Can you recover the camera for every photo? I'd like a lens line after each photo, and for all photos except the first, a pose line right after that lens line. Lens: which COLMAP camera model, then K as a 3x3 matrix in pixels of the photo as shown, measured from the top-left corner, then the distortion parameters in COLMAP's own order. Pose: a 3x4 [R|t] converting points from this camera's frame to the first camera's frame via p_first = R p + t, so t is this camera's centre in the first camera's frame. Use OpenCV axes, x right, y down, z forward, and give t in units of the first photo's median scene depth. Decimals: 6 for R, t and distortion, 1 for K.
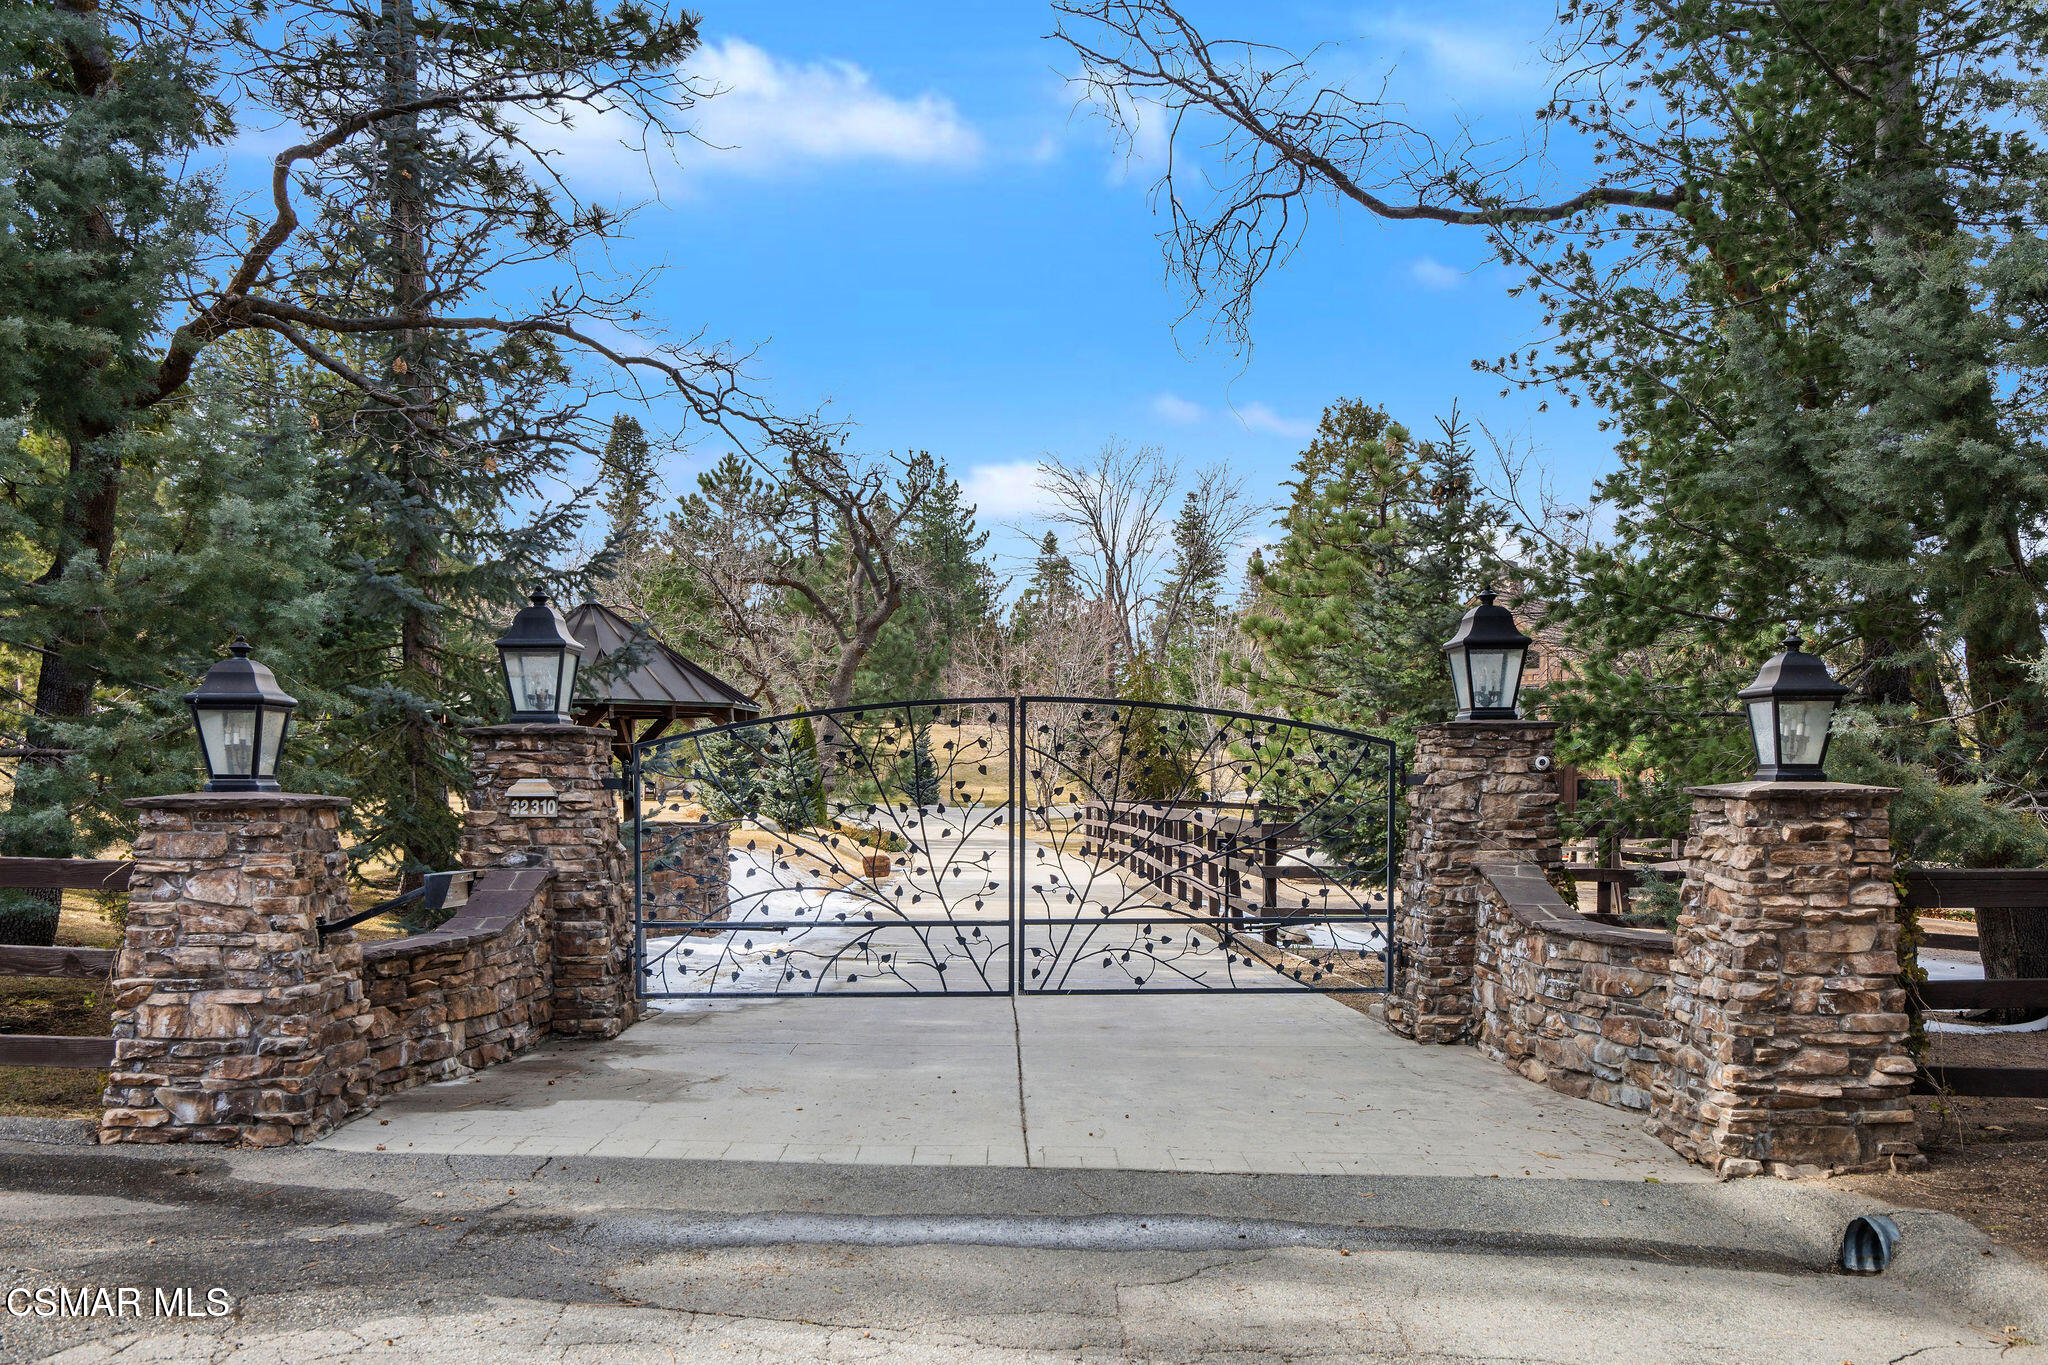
lens RADIAL K [[1678.3, 0, 1024.0], [0, 1678.3, 682.5], [0, 0, 1]] dist [-0.000255, -0.000155]
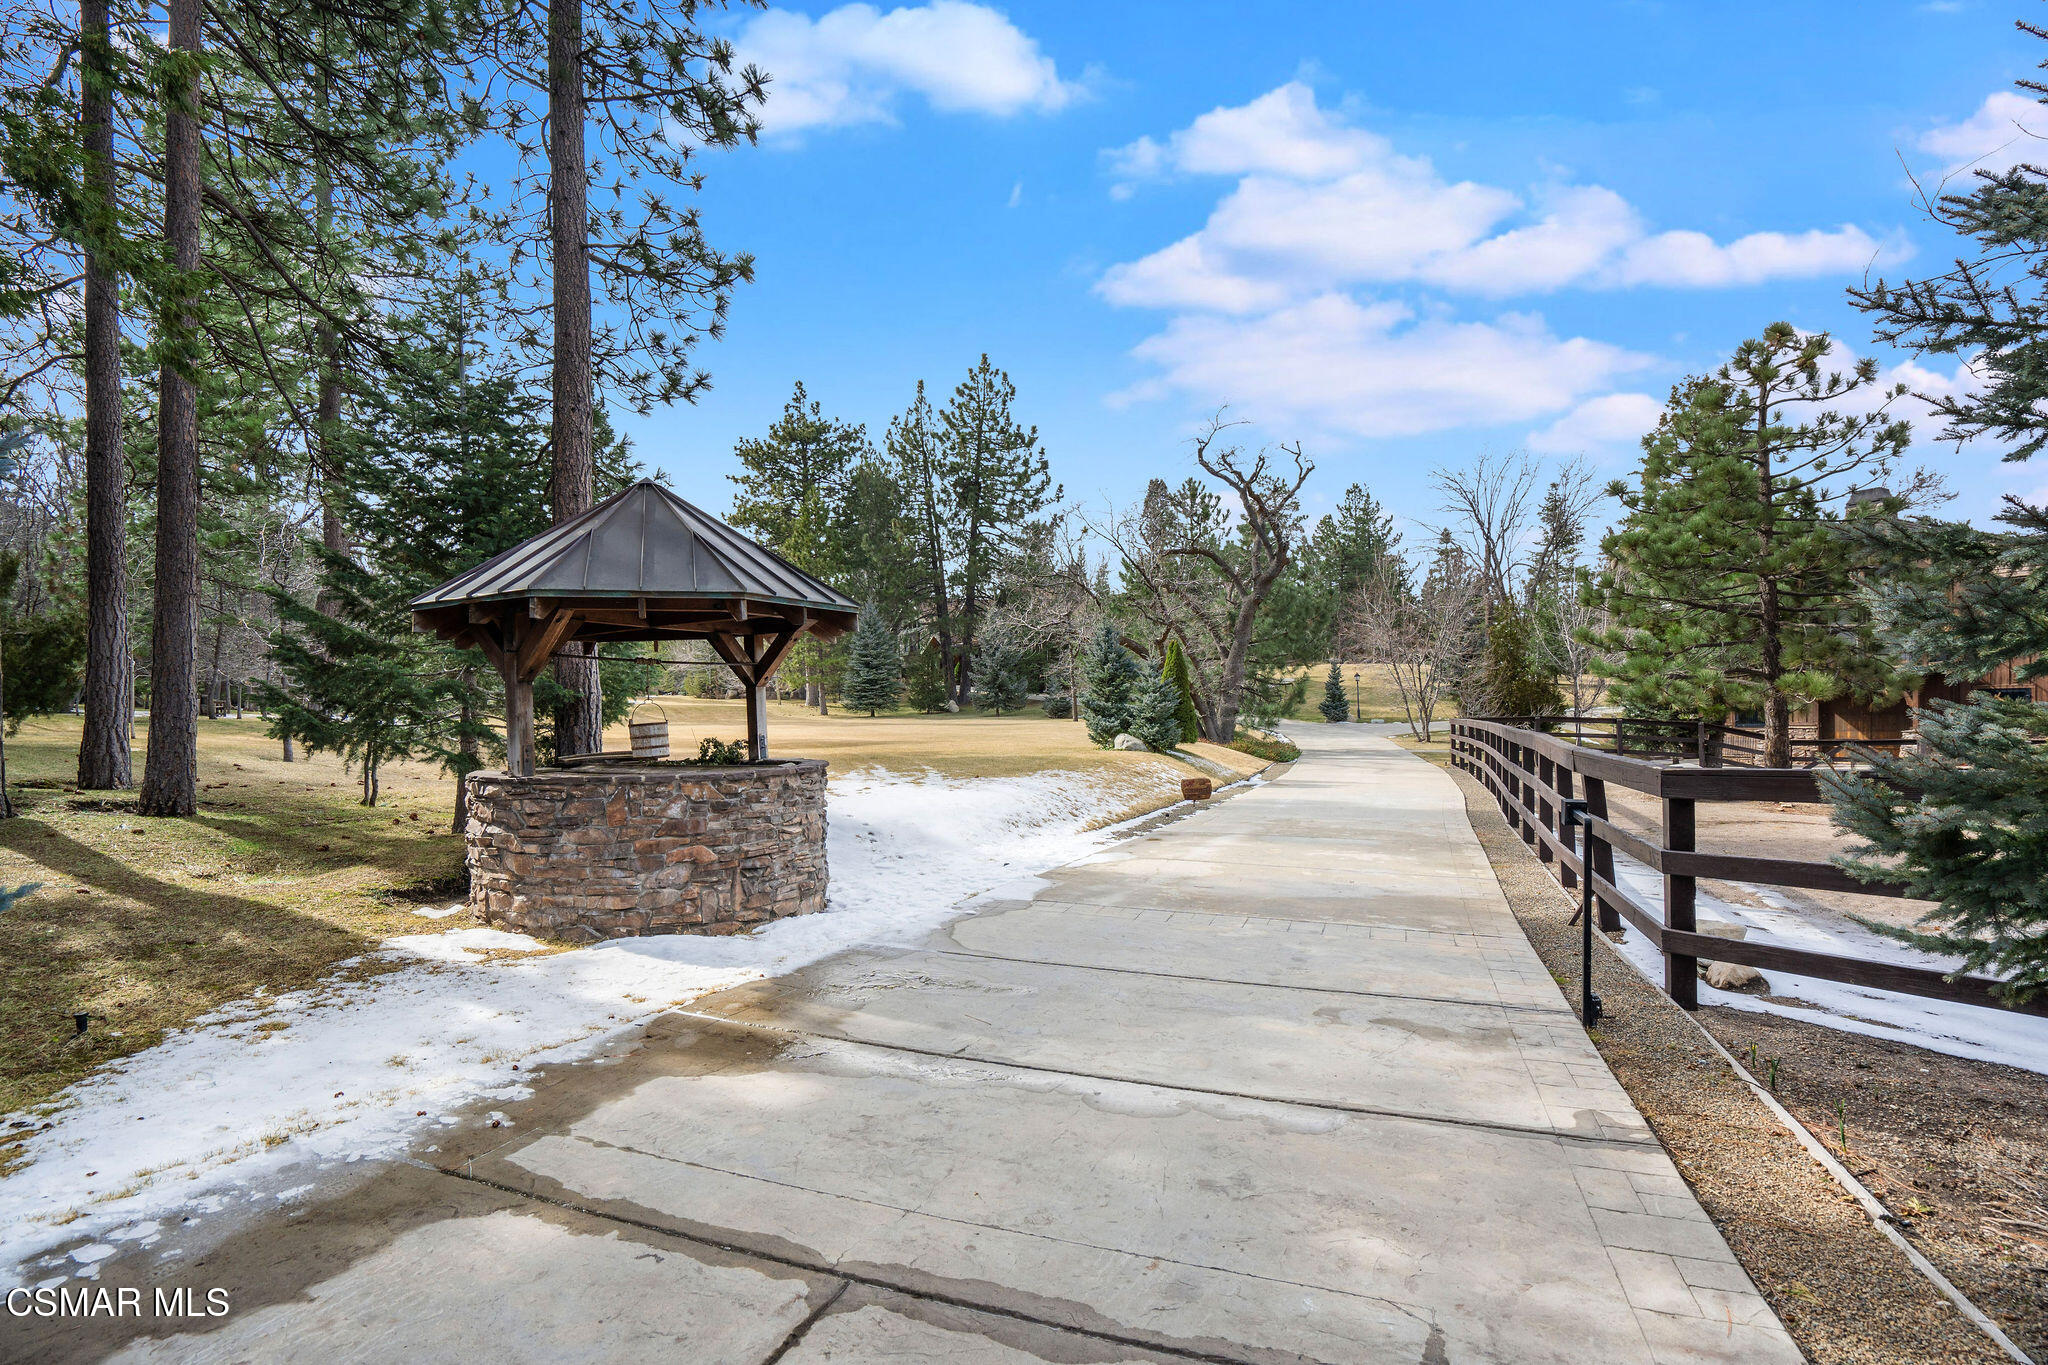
lens RADIAL K [[1016.5, 0, 1057.3], [0, 1016.5, 683.4], [0, 0, 1]] dist [0.001169, 0.000126]
pose [[0.935236, -0.026834, -0.353007, 0.014019], [0.039525, 0.998804, 0.028793, 0.007358], [0.351812, -0.040881, 0.935177, 0.116385]]
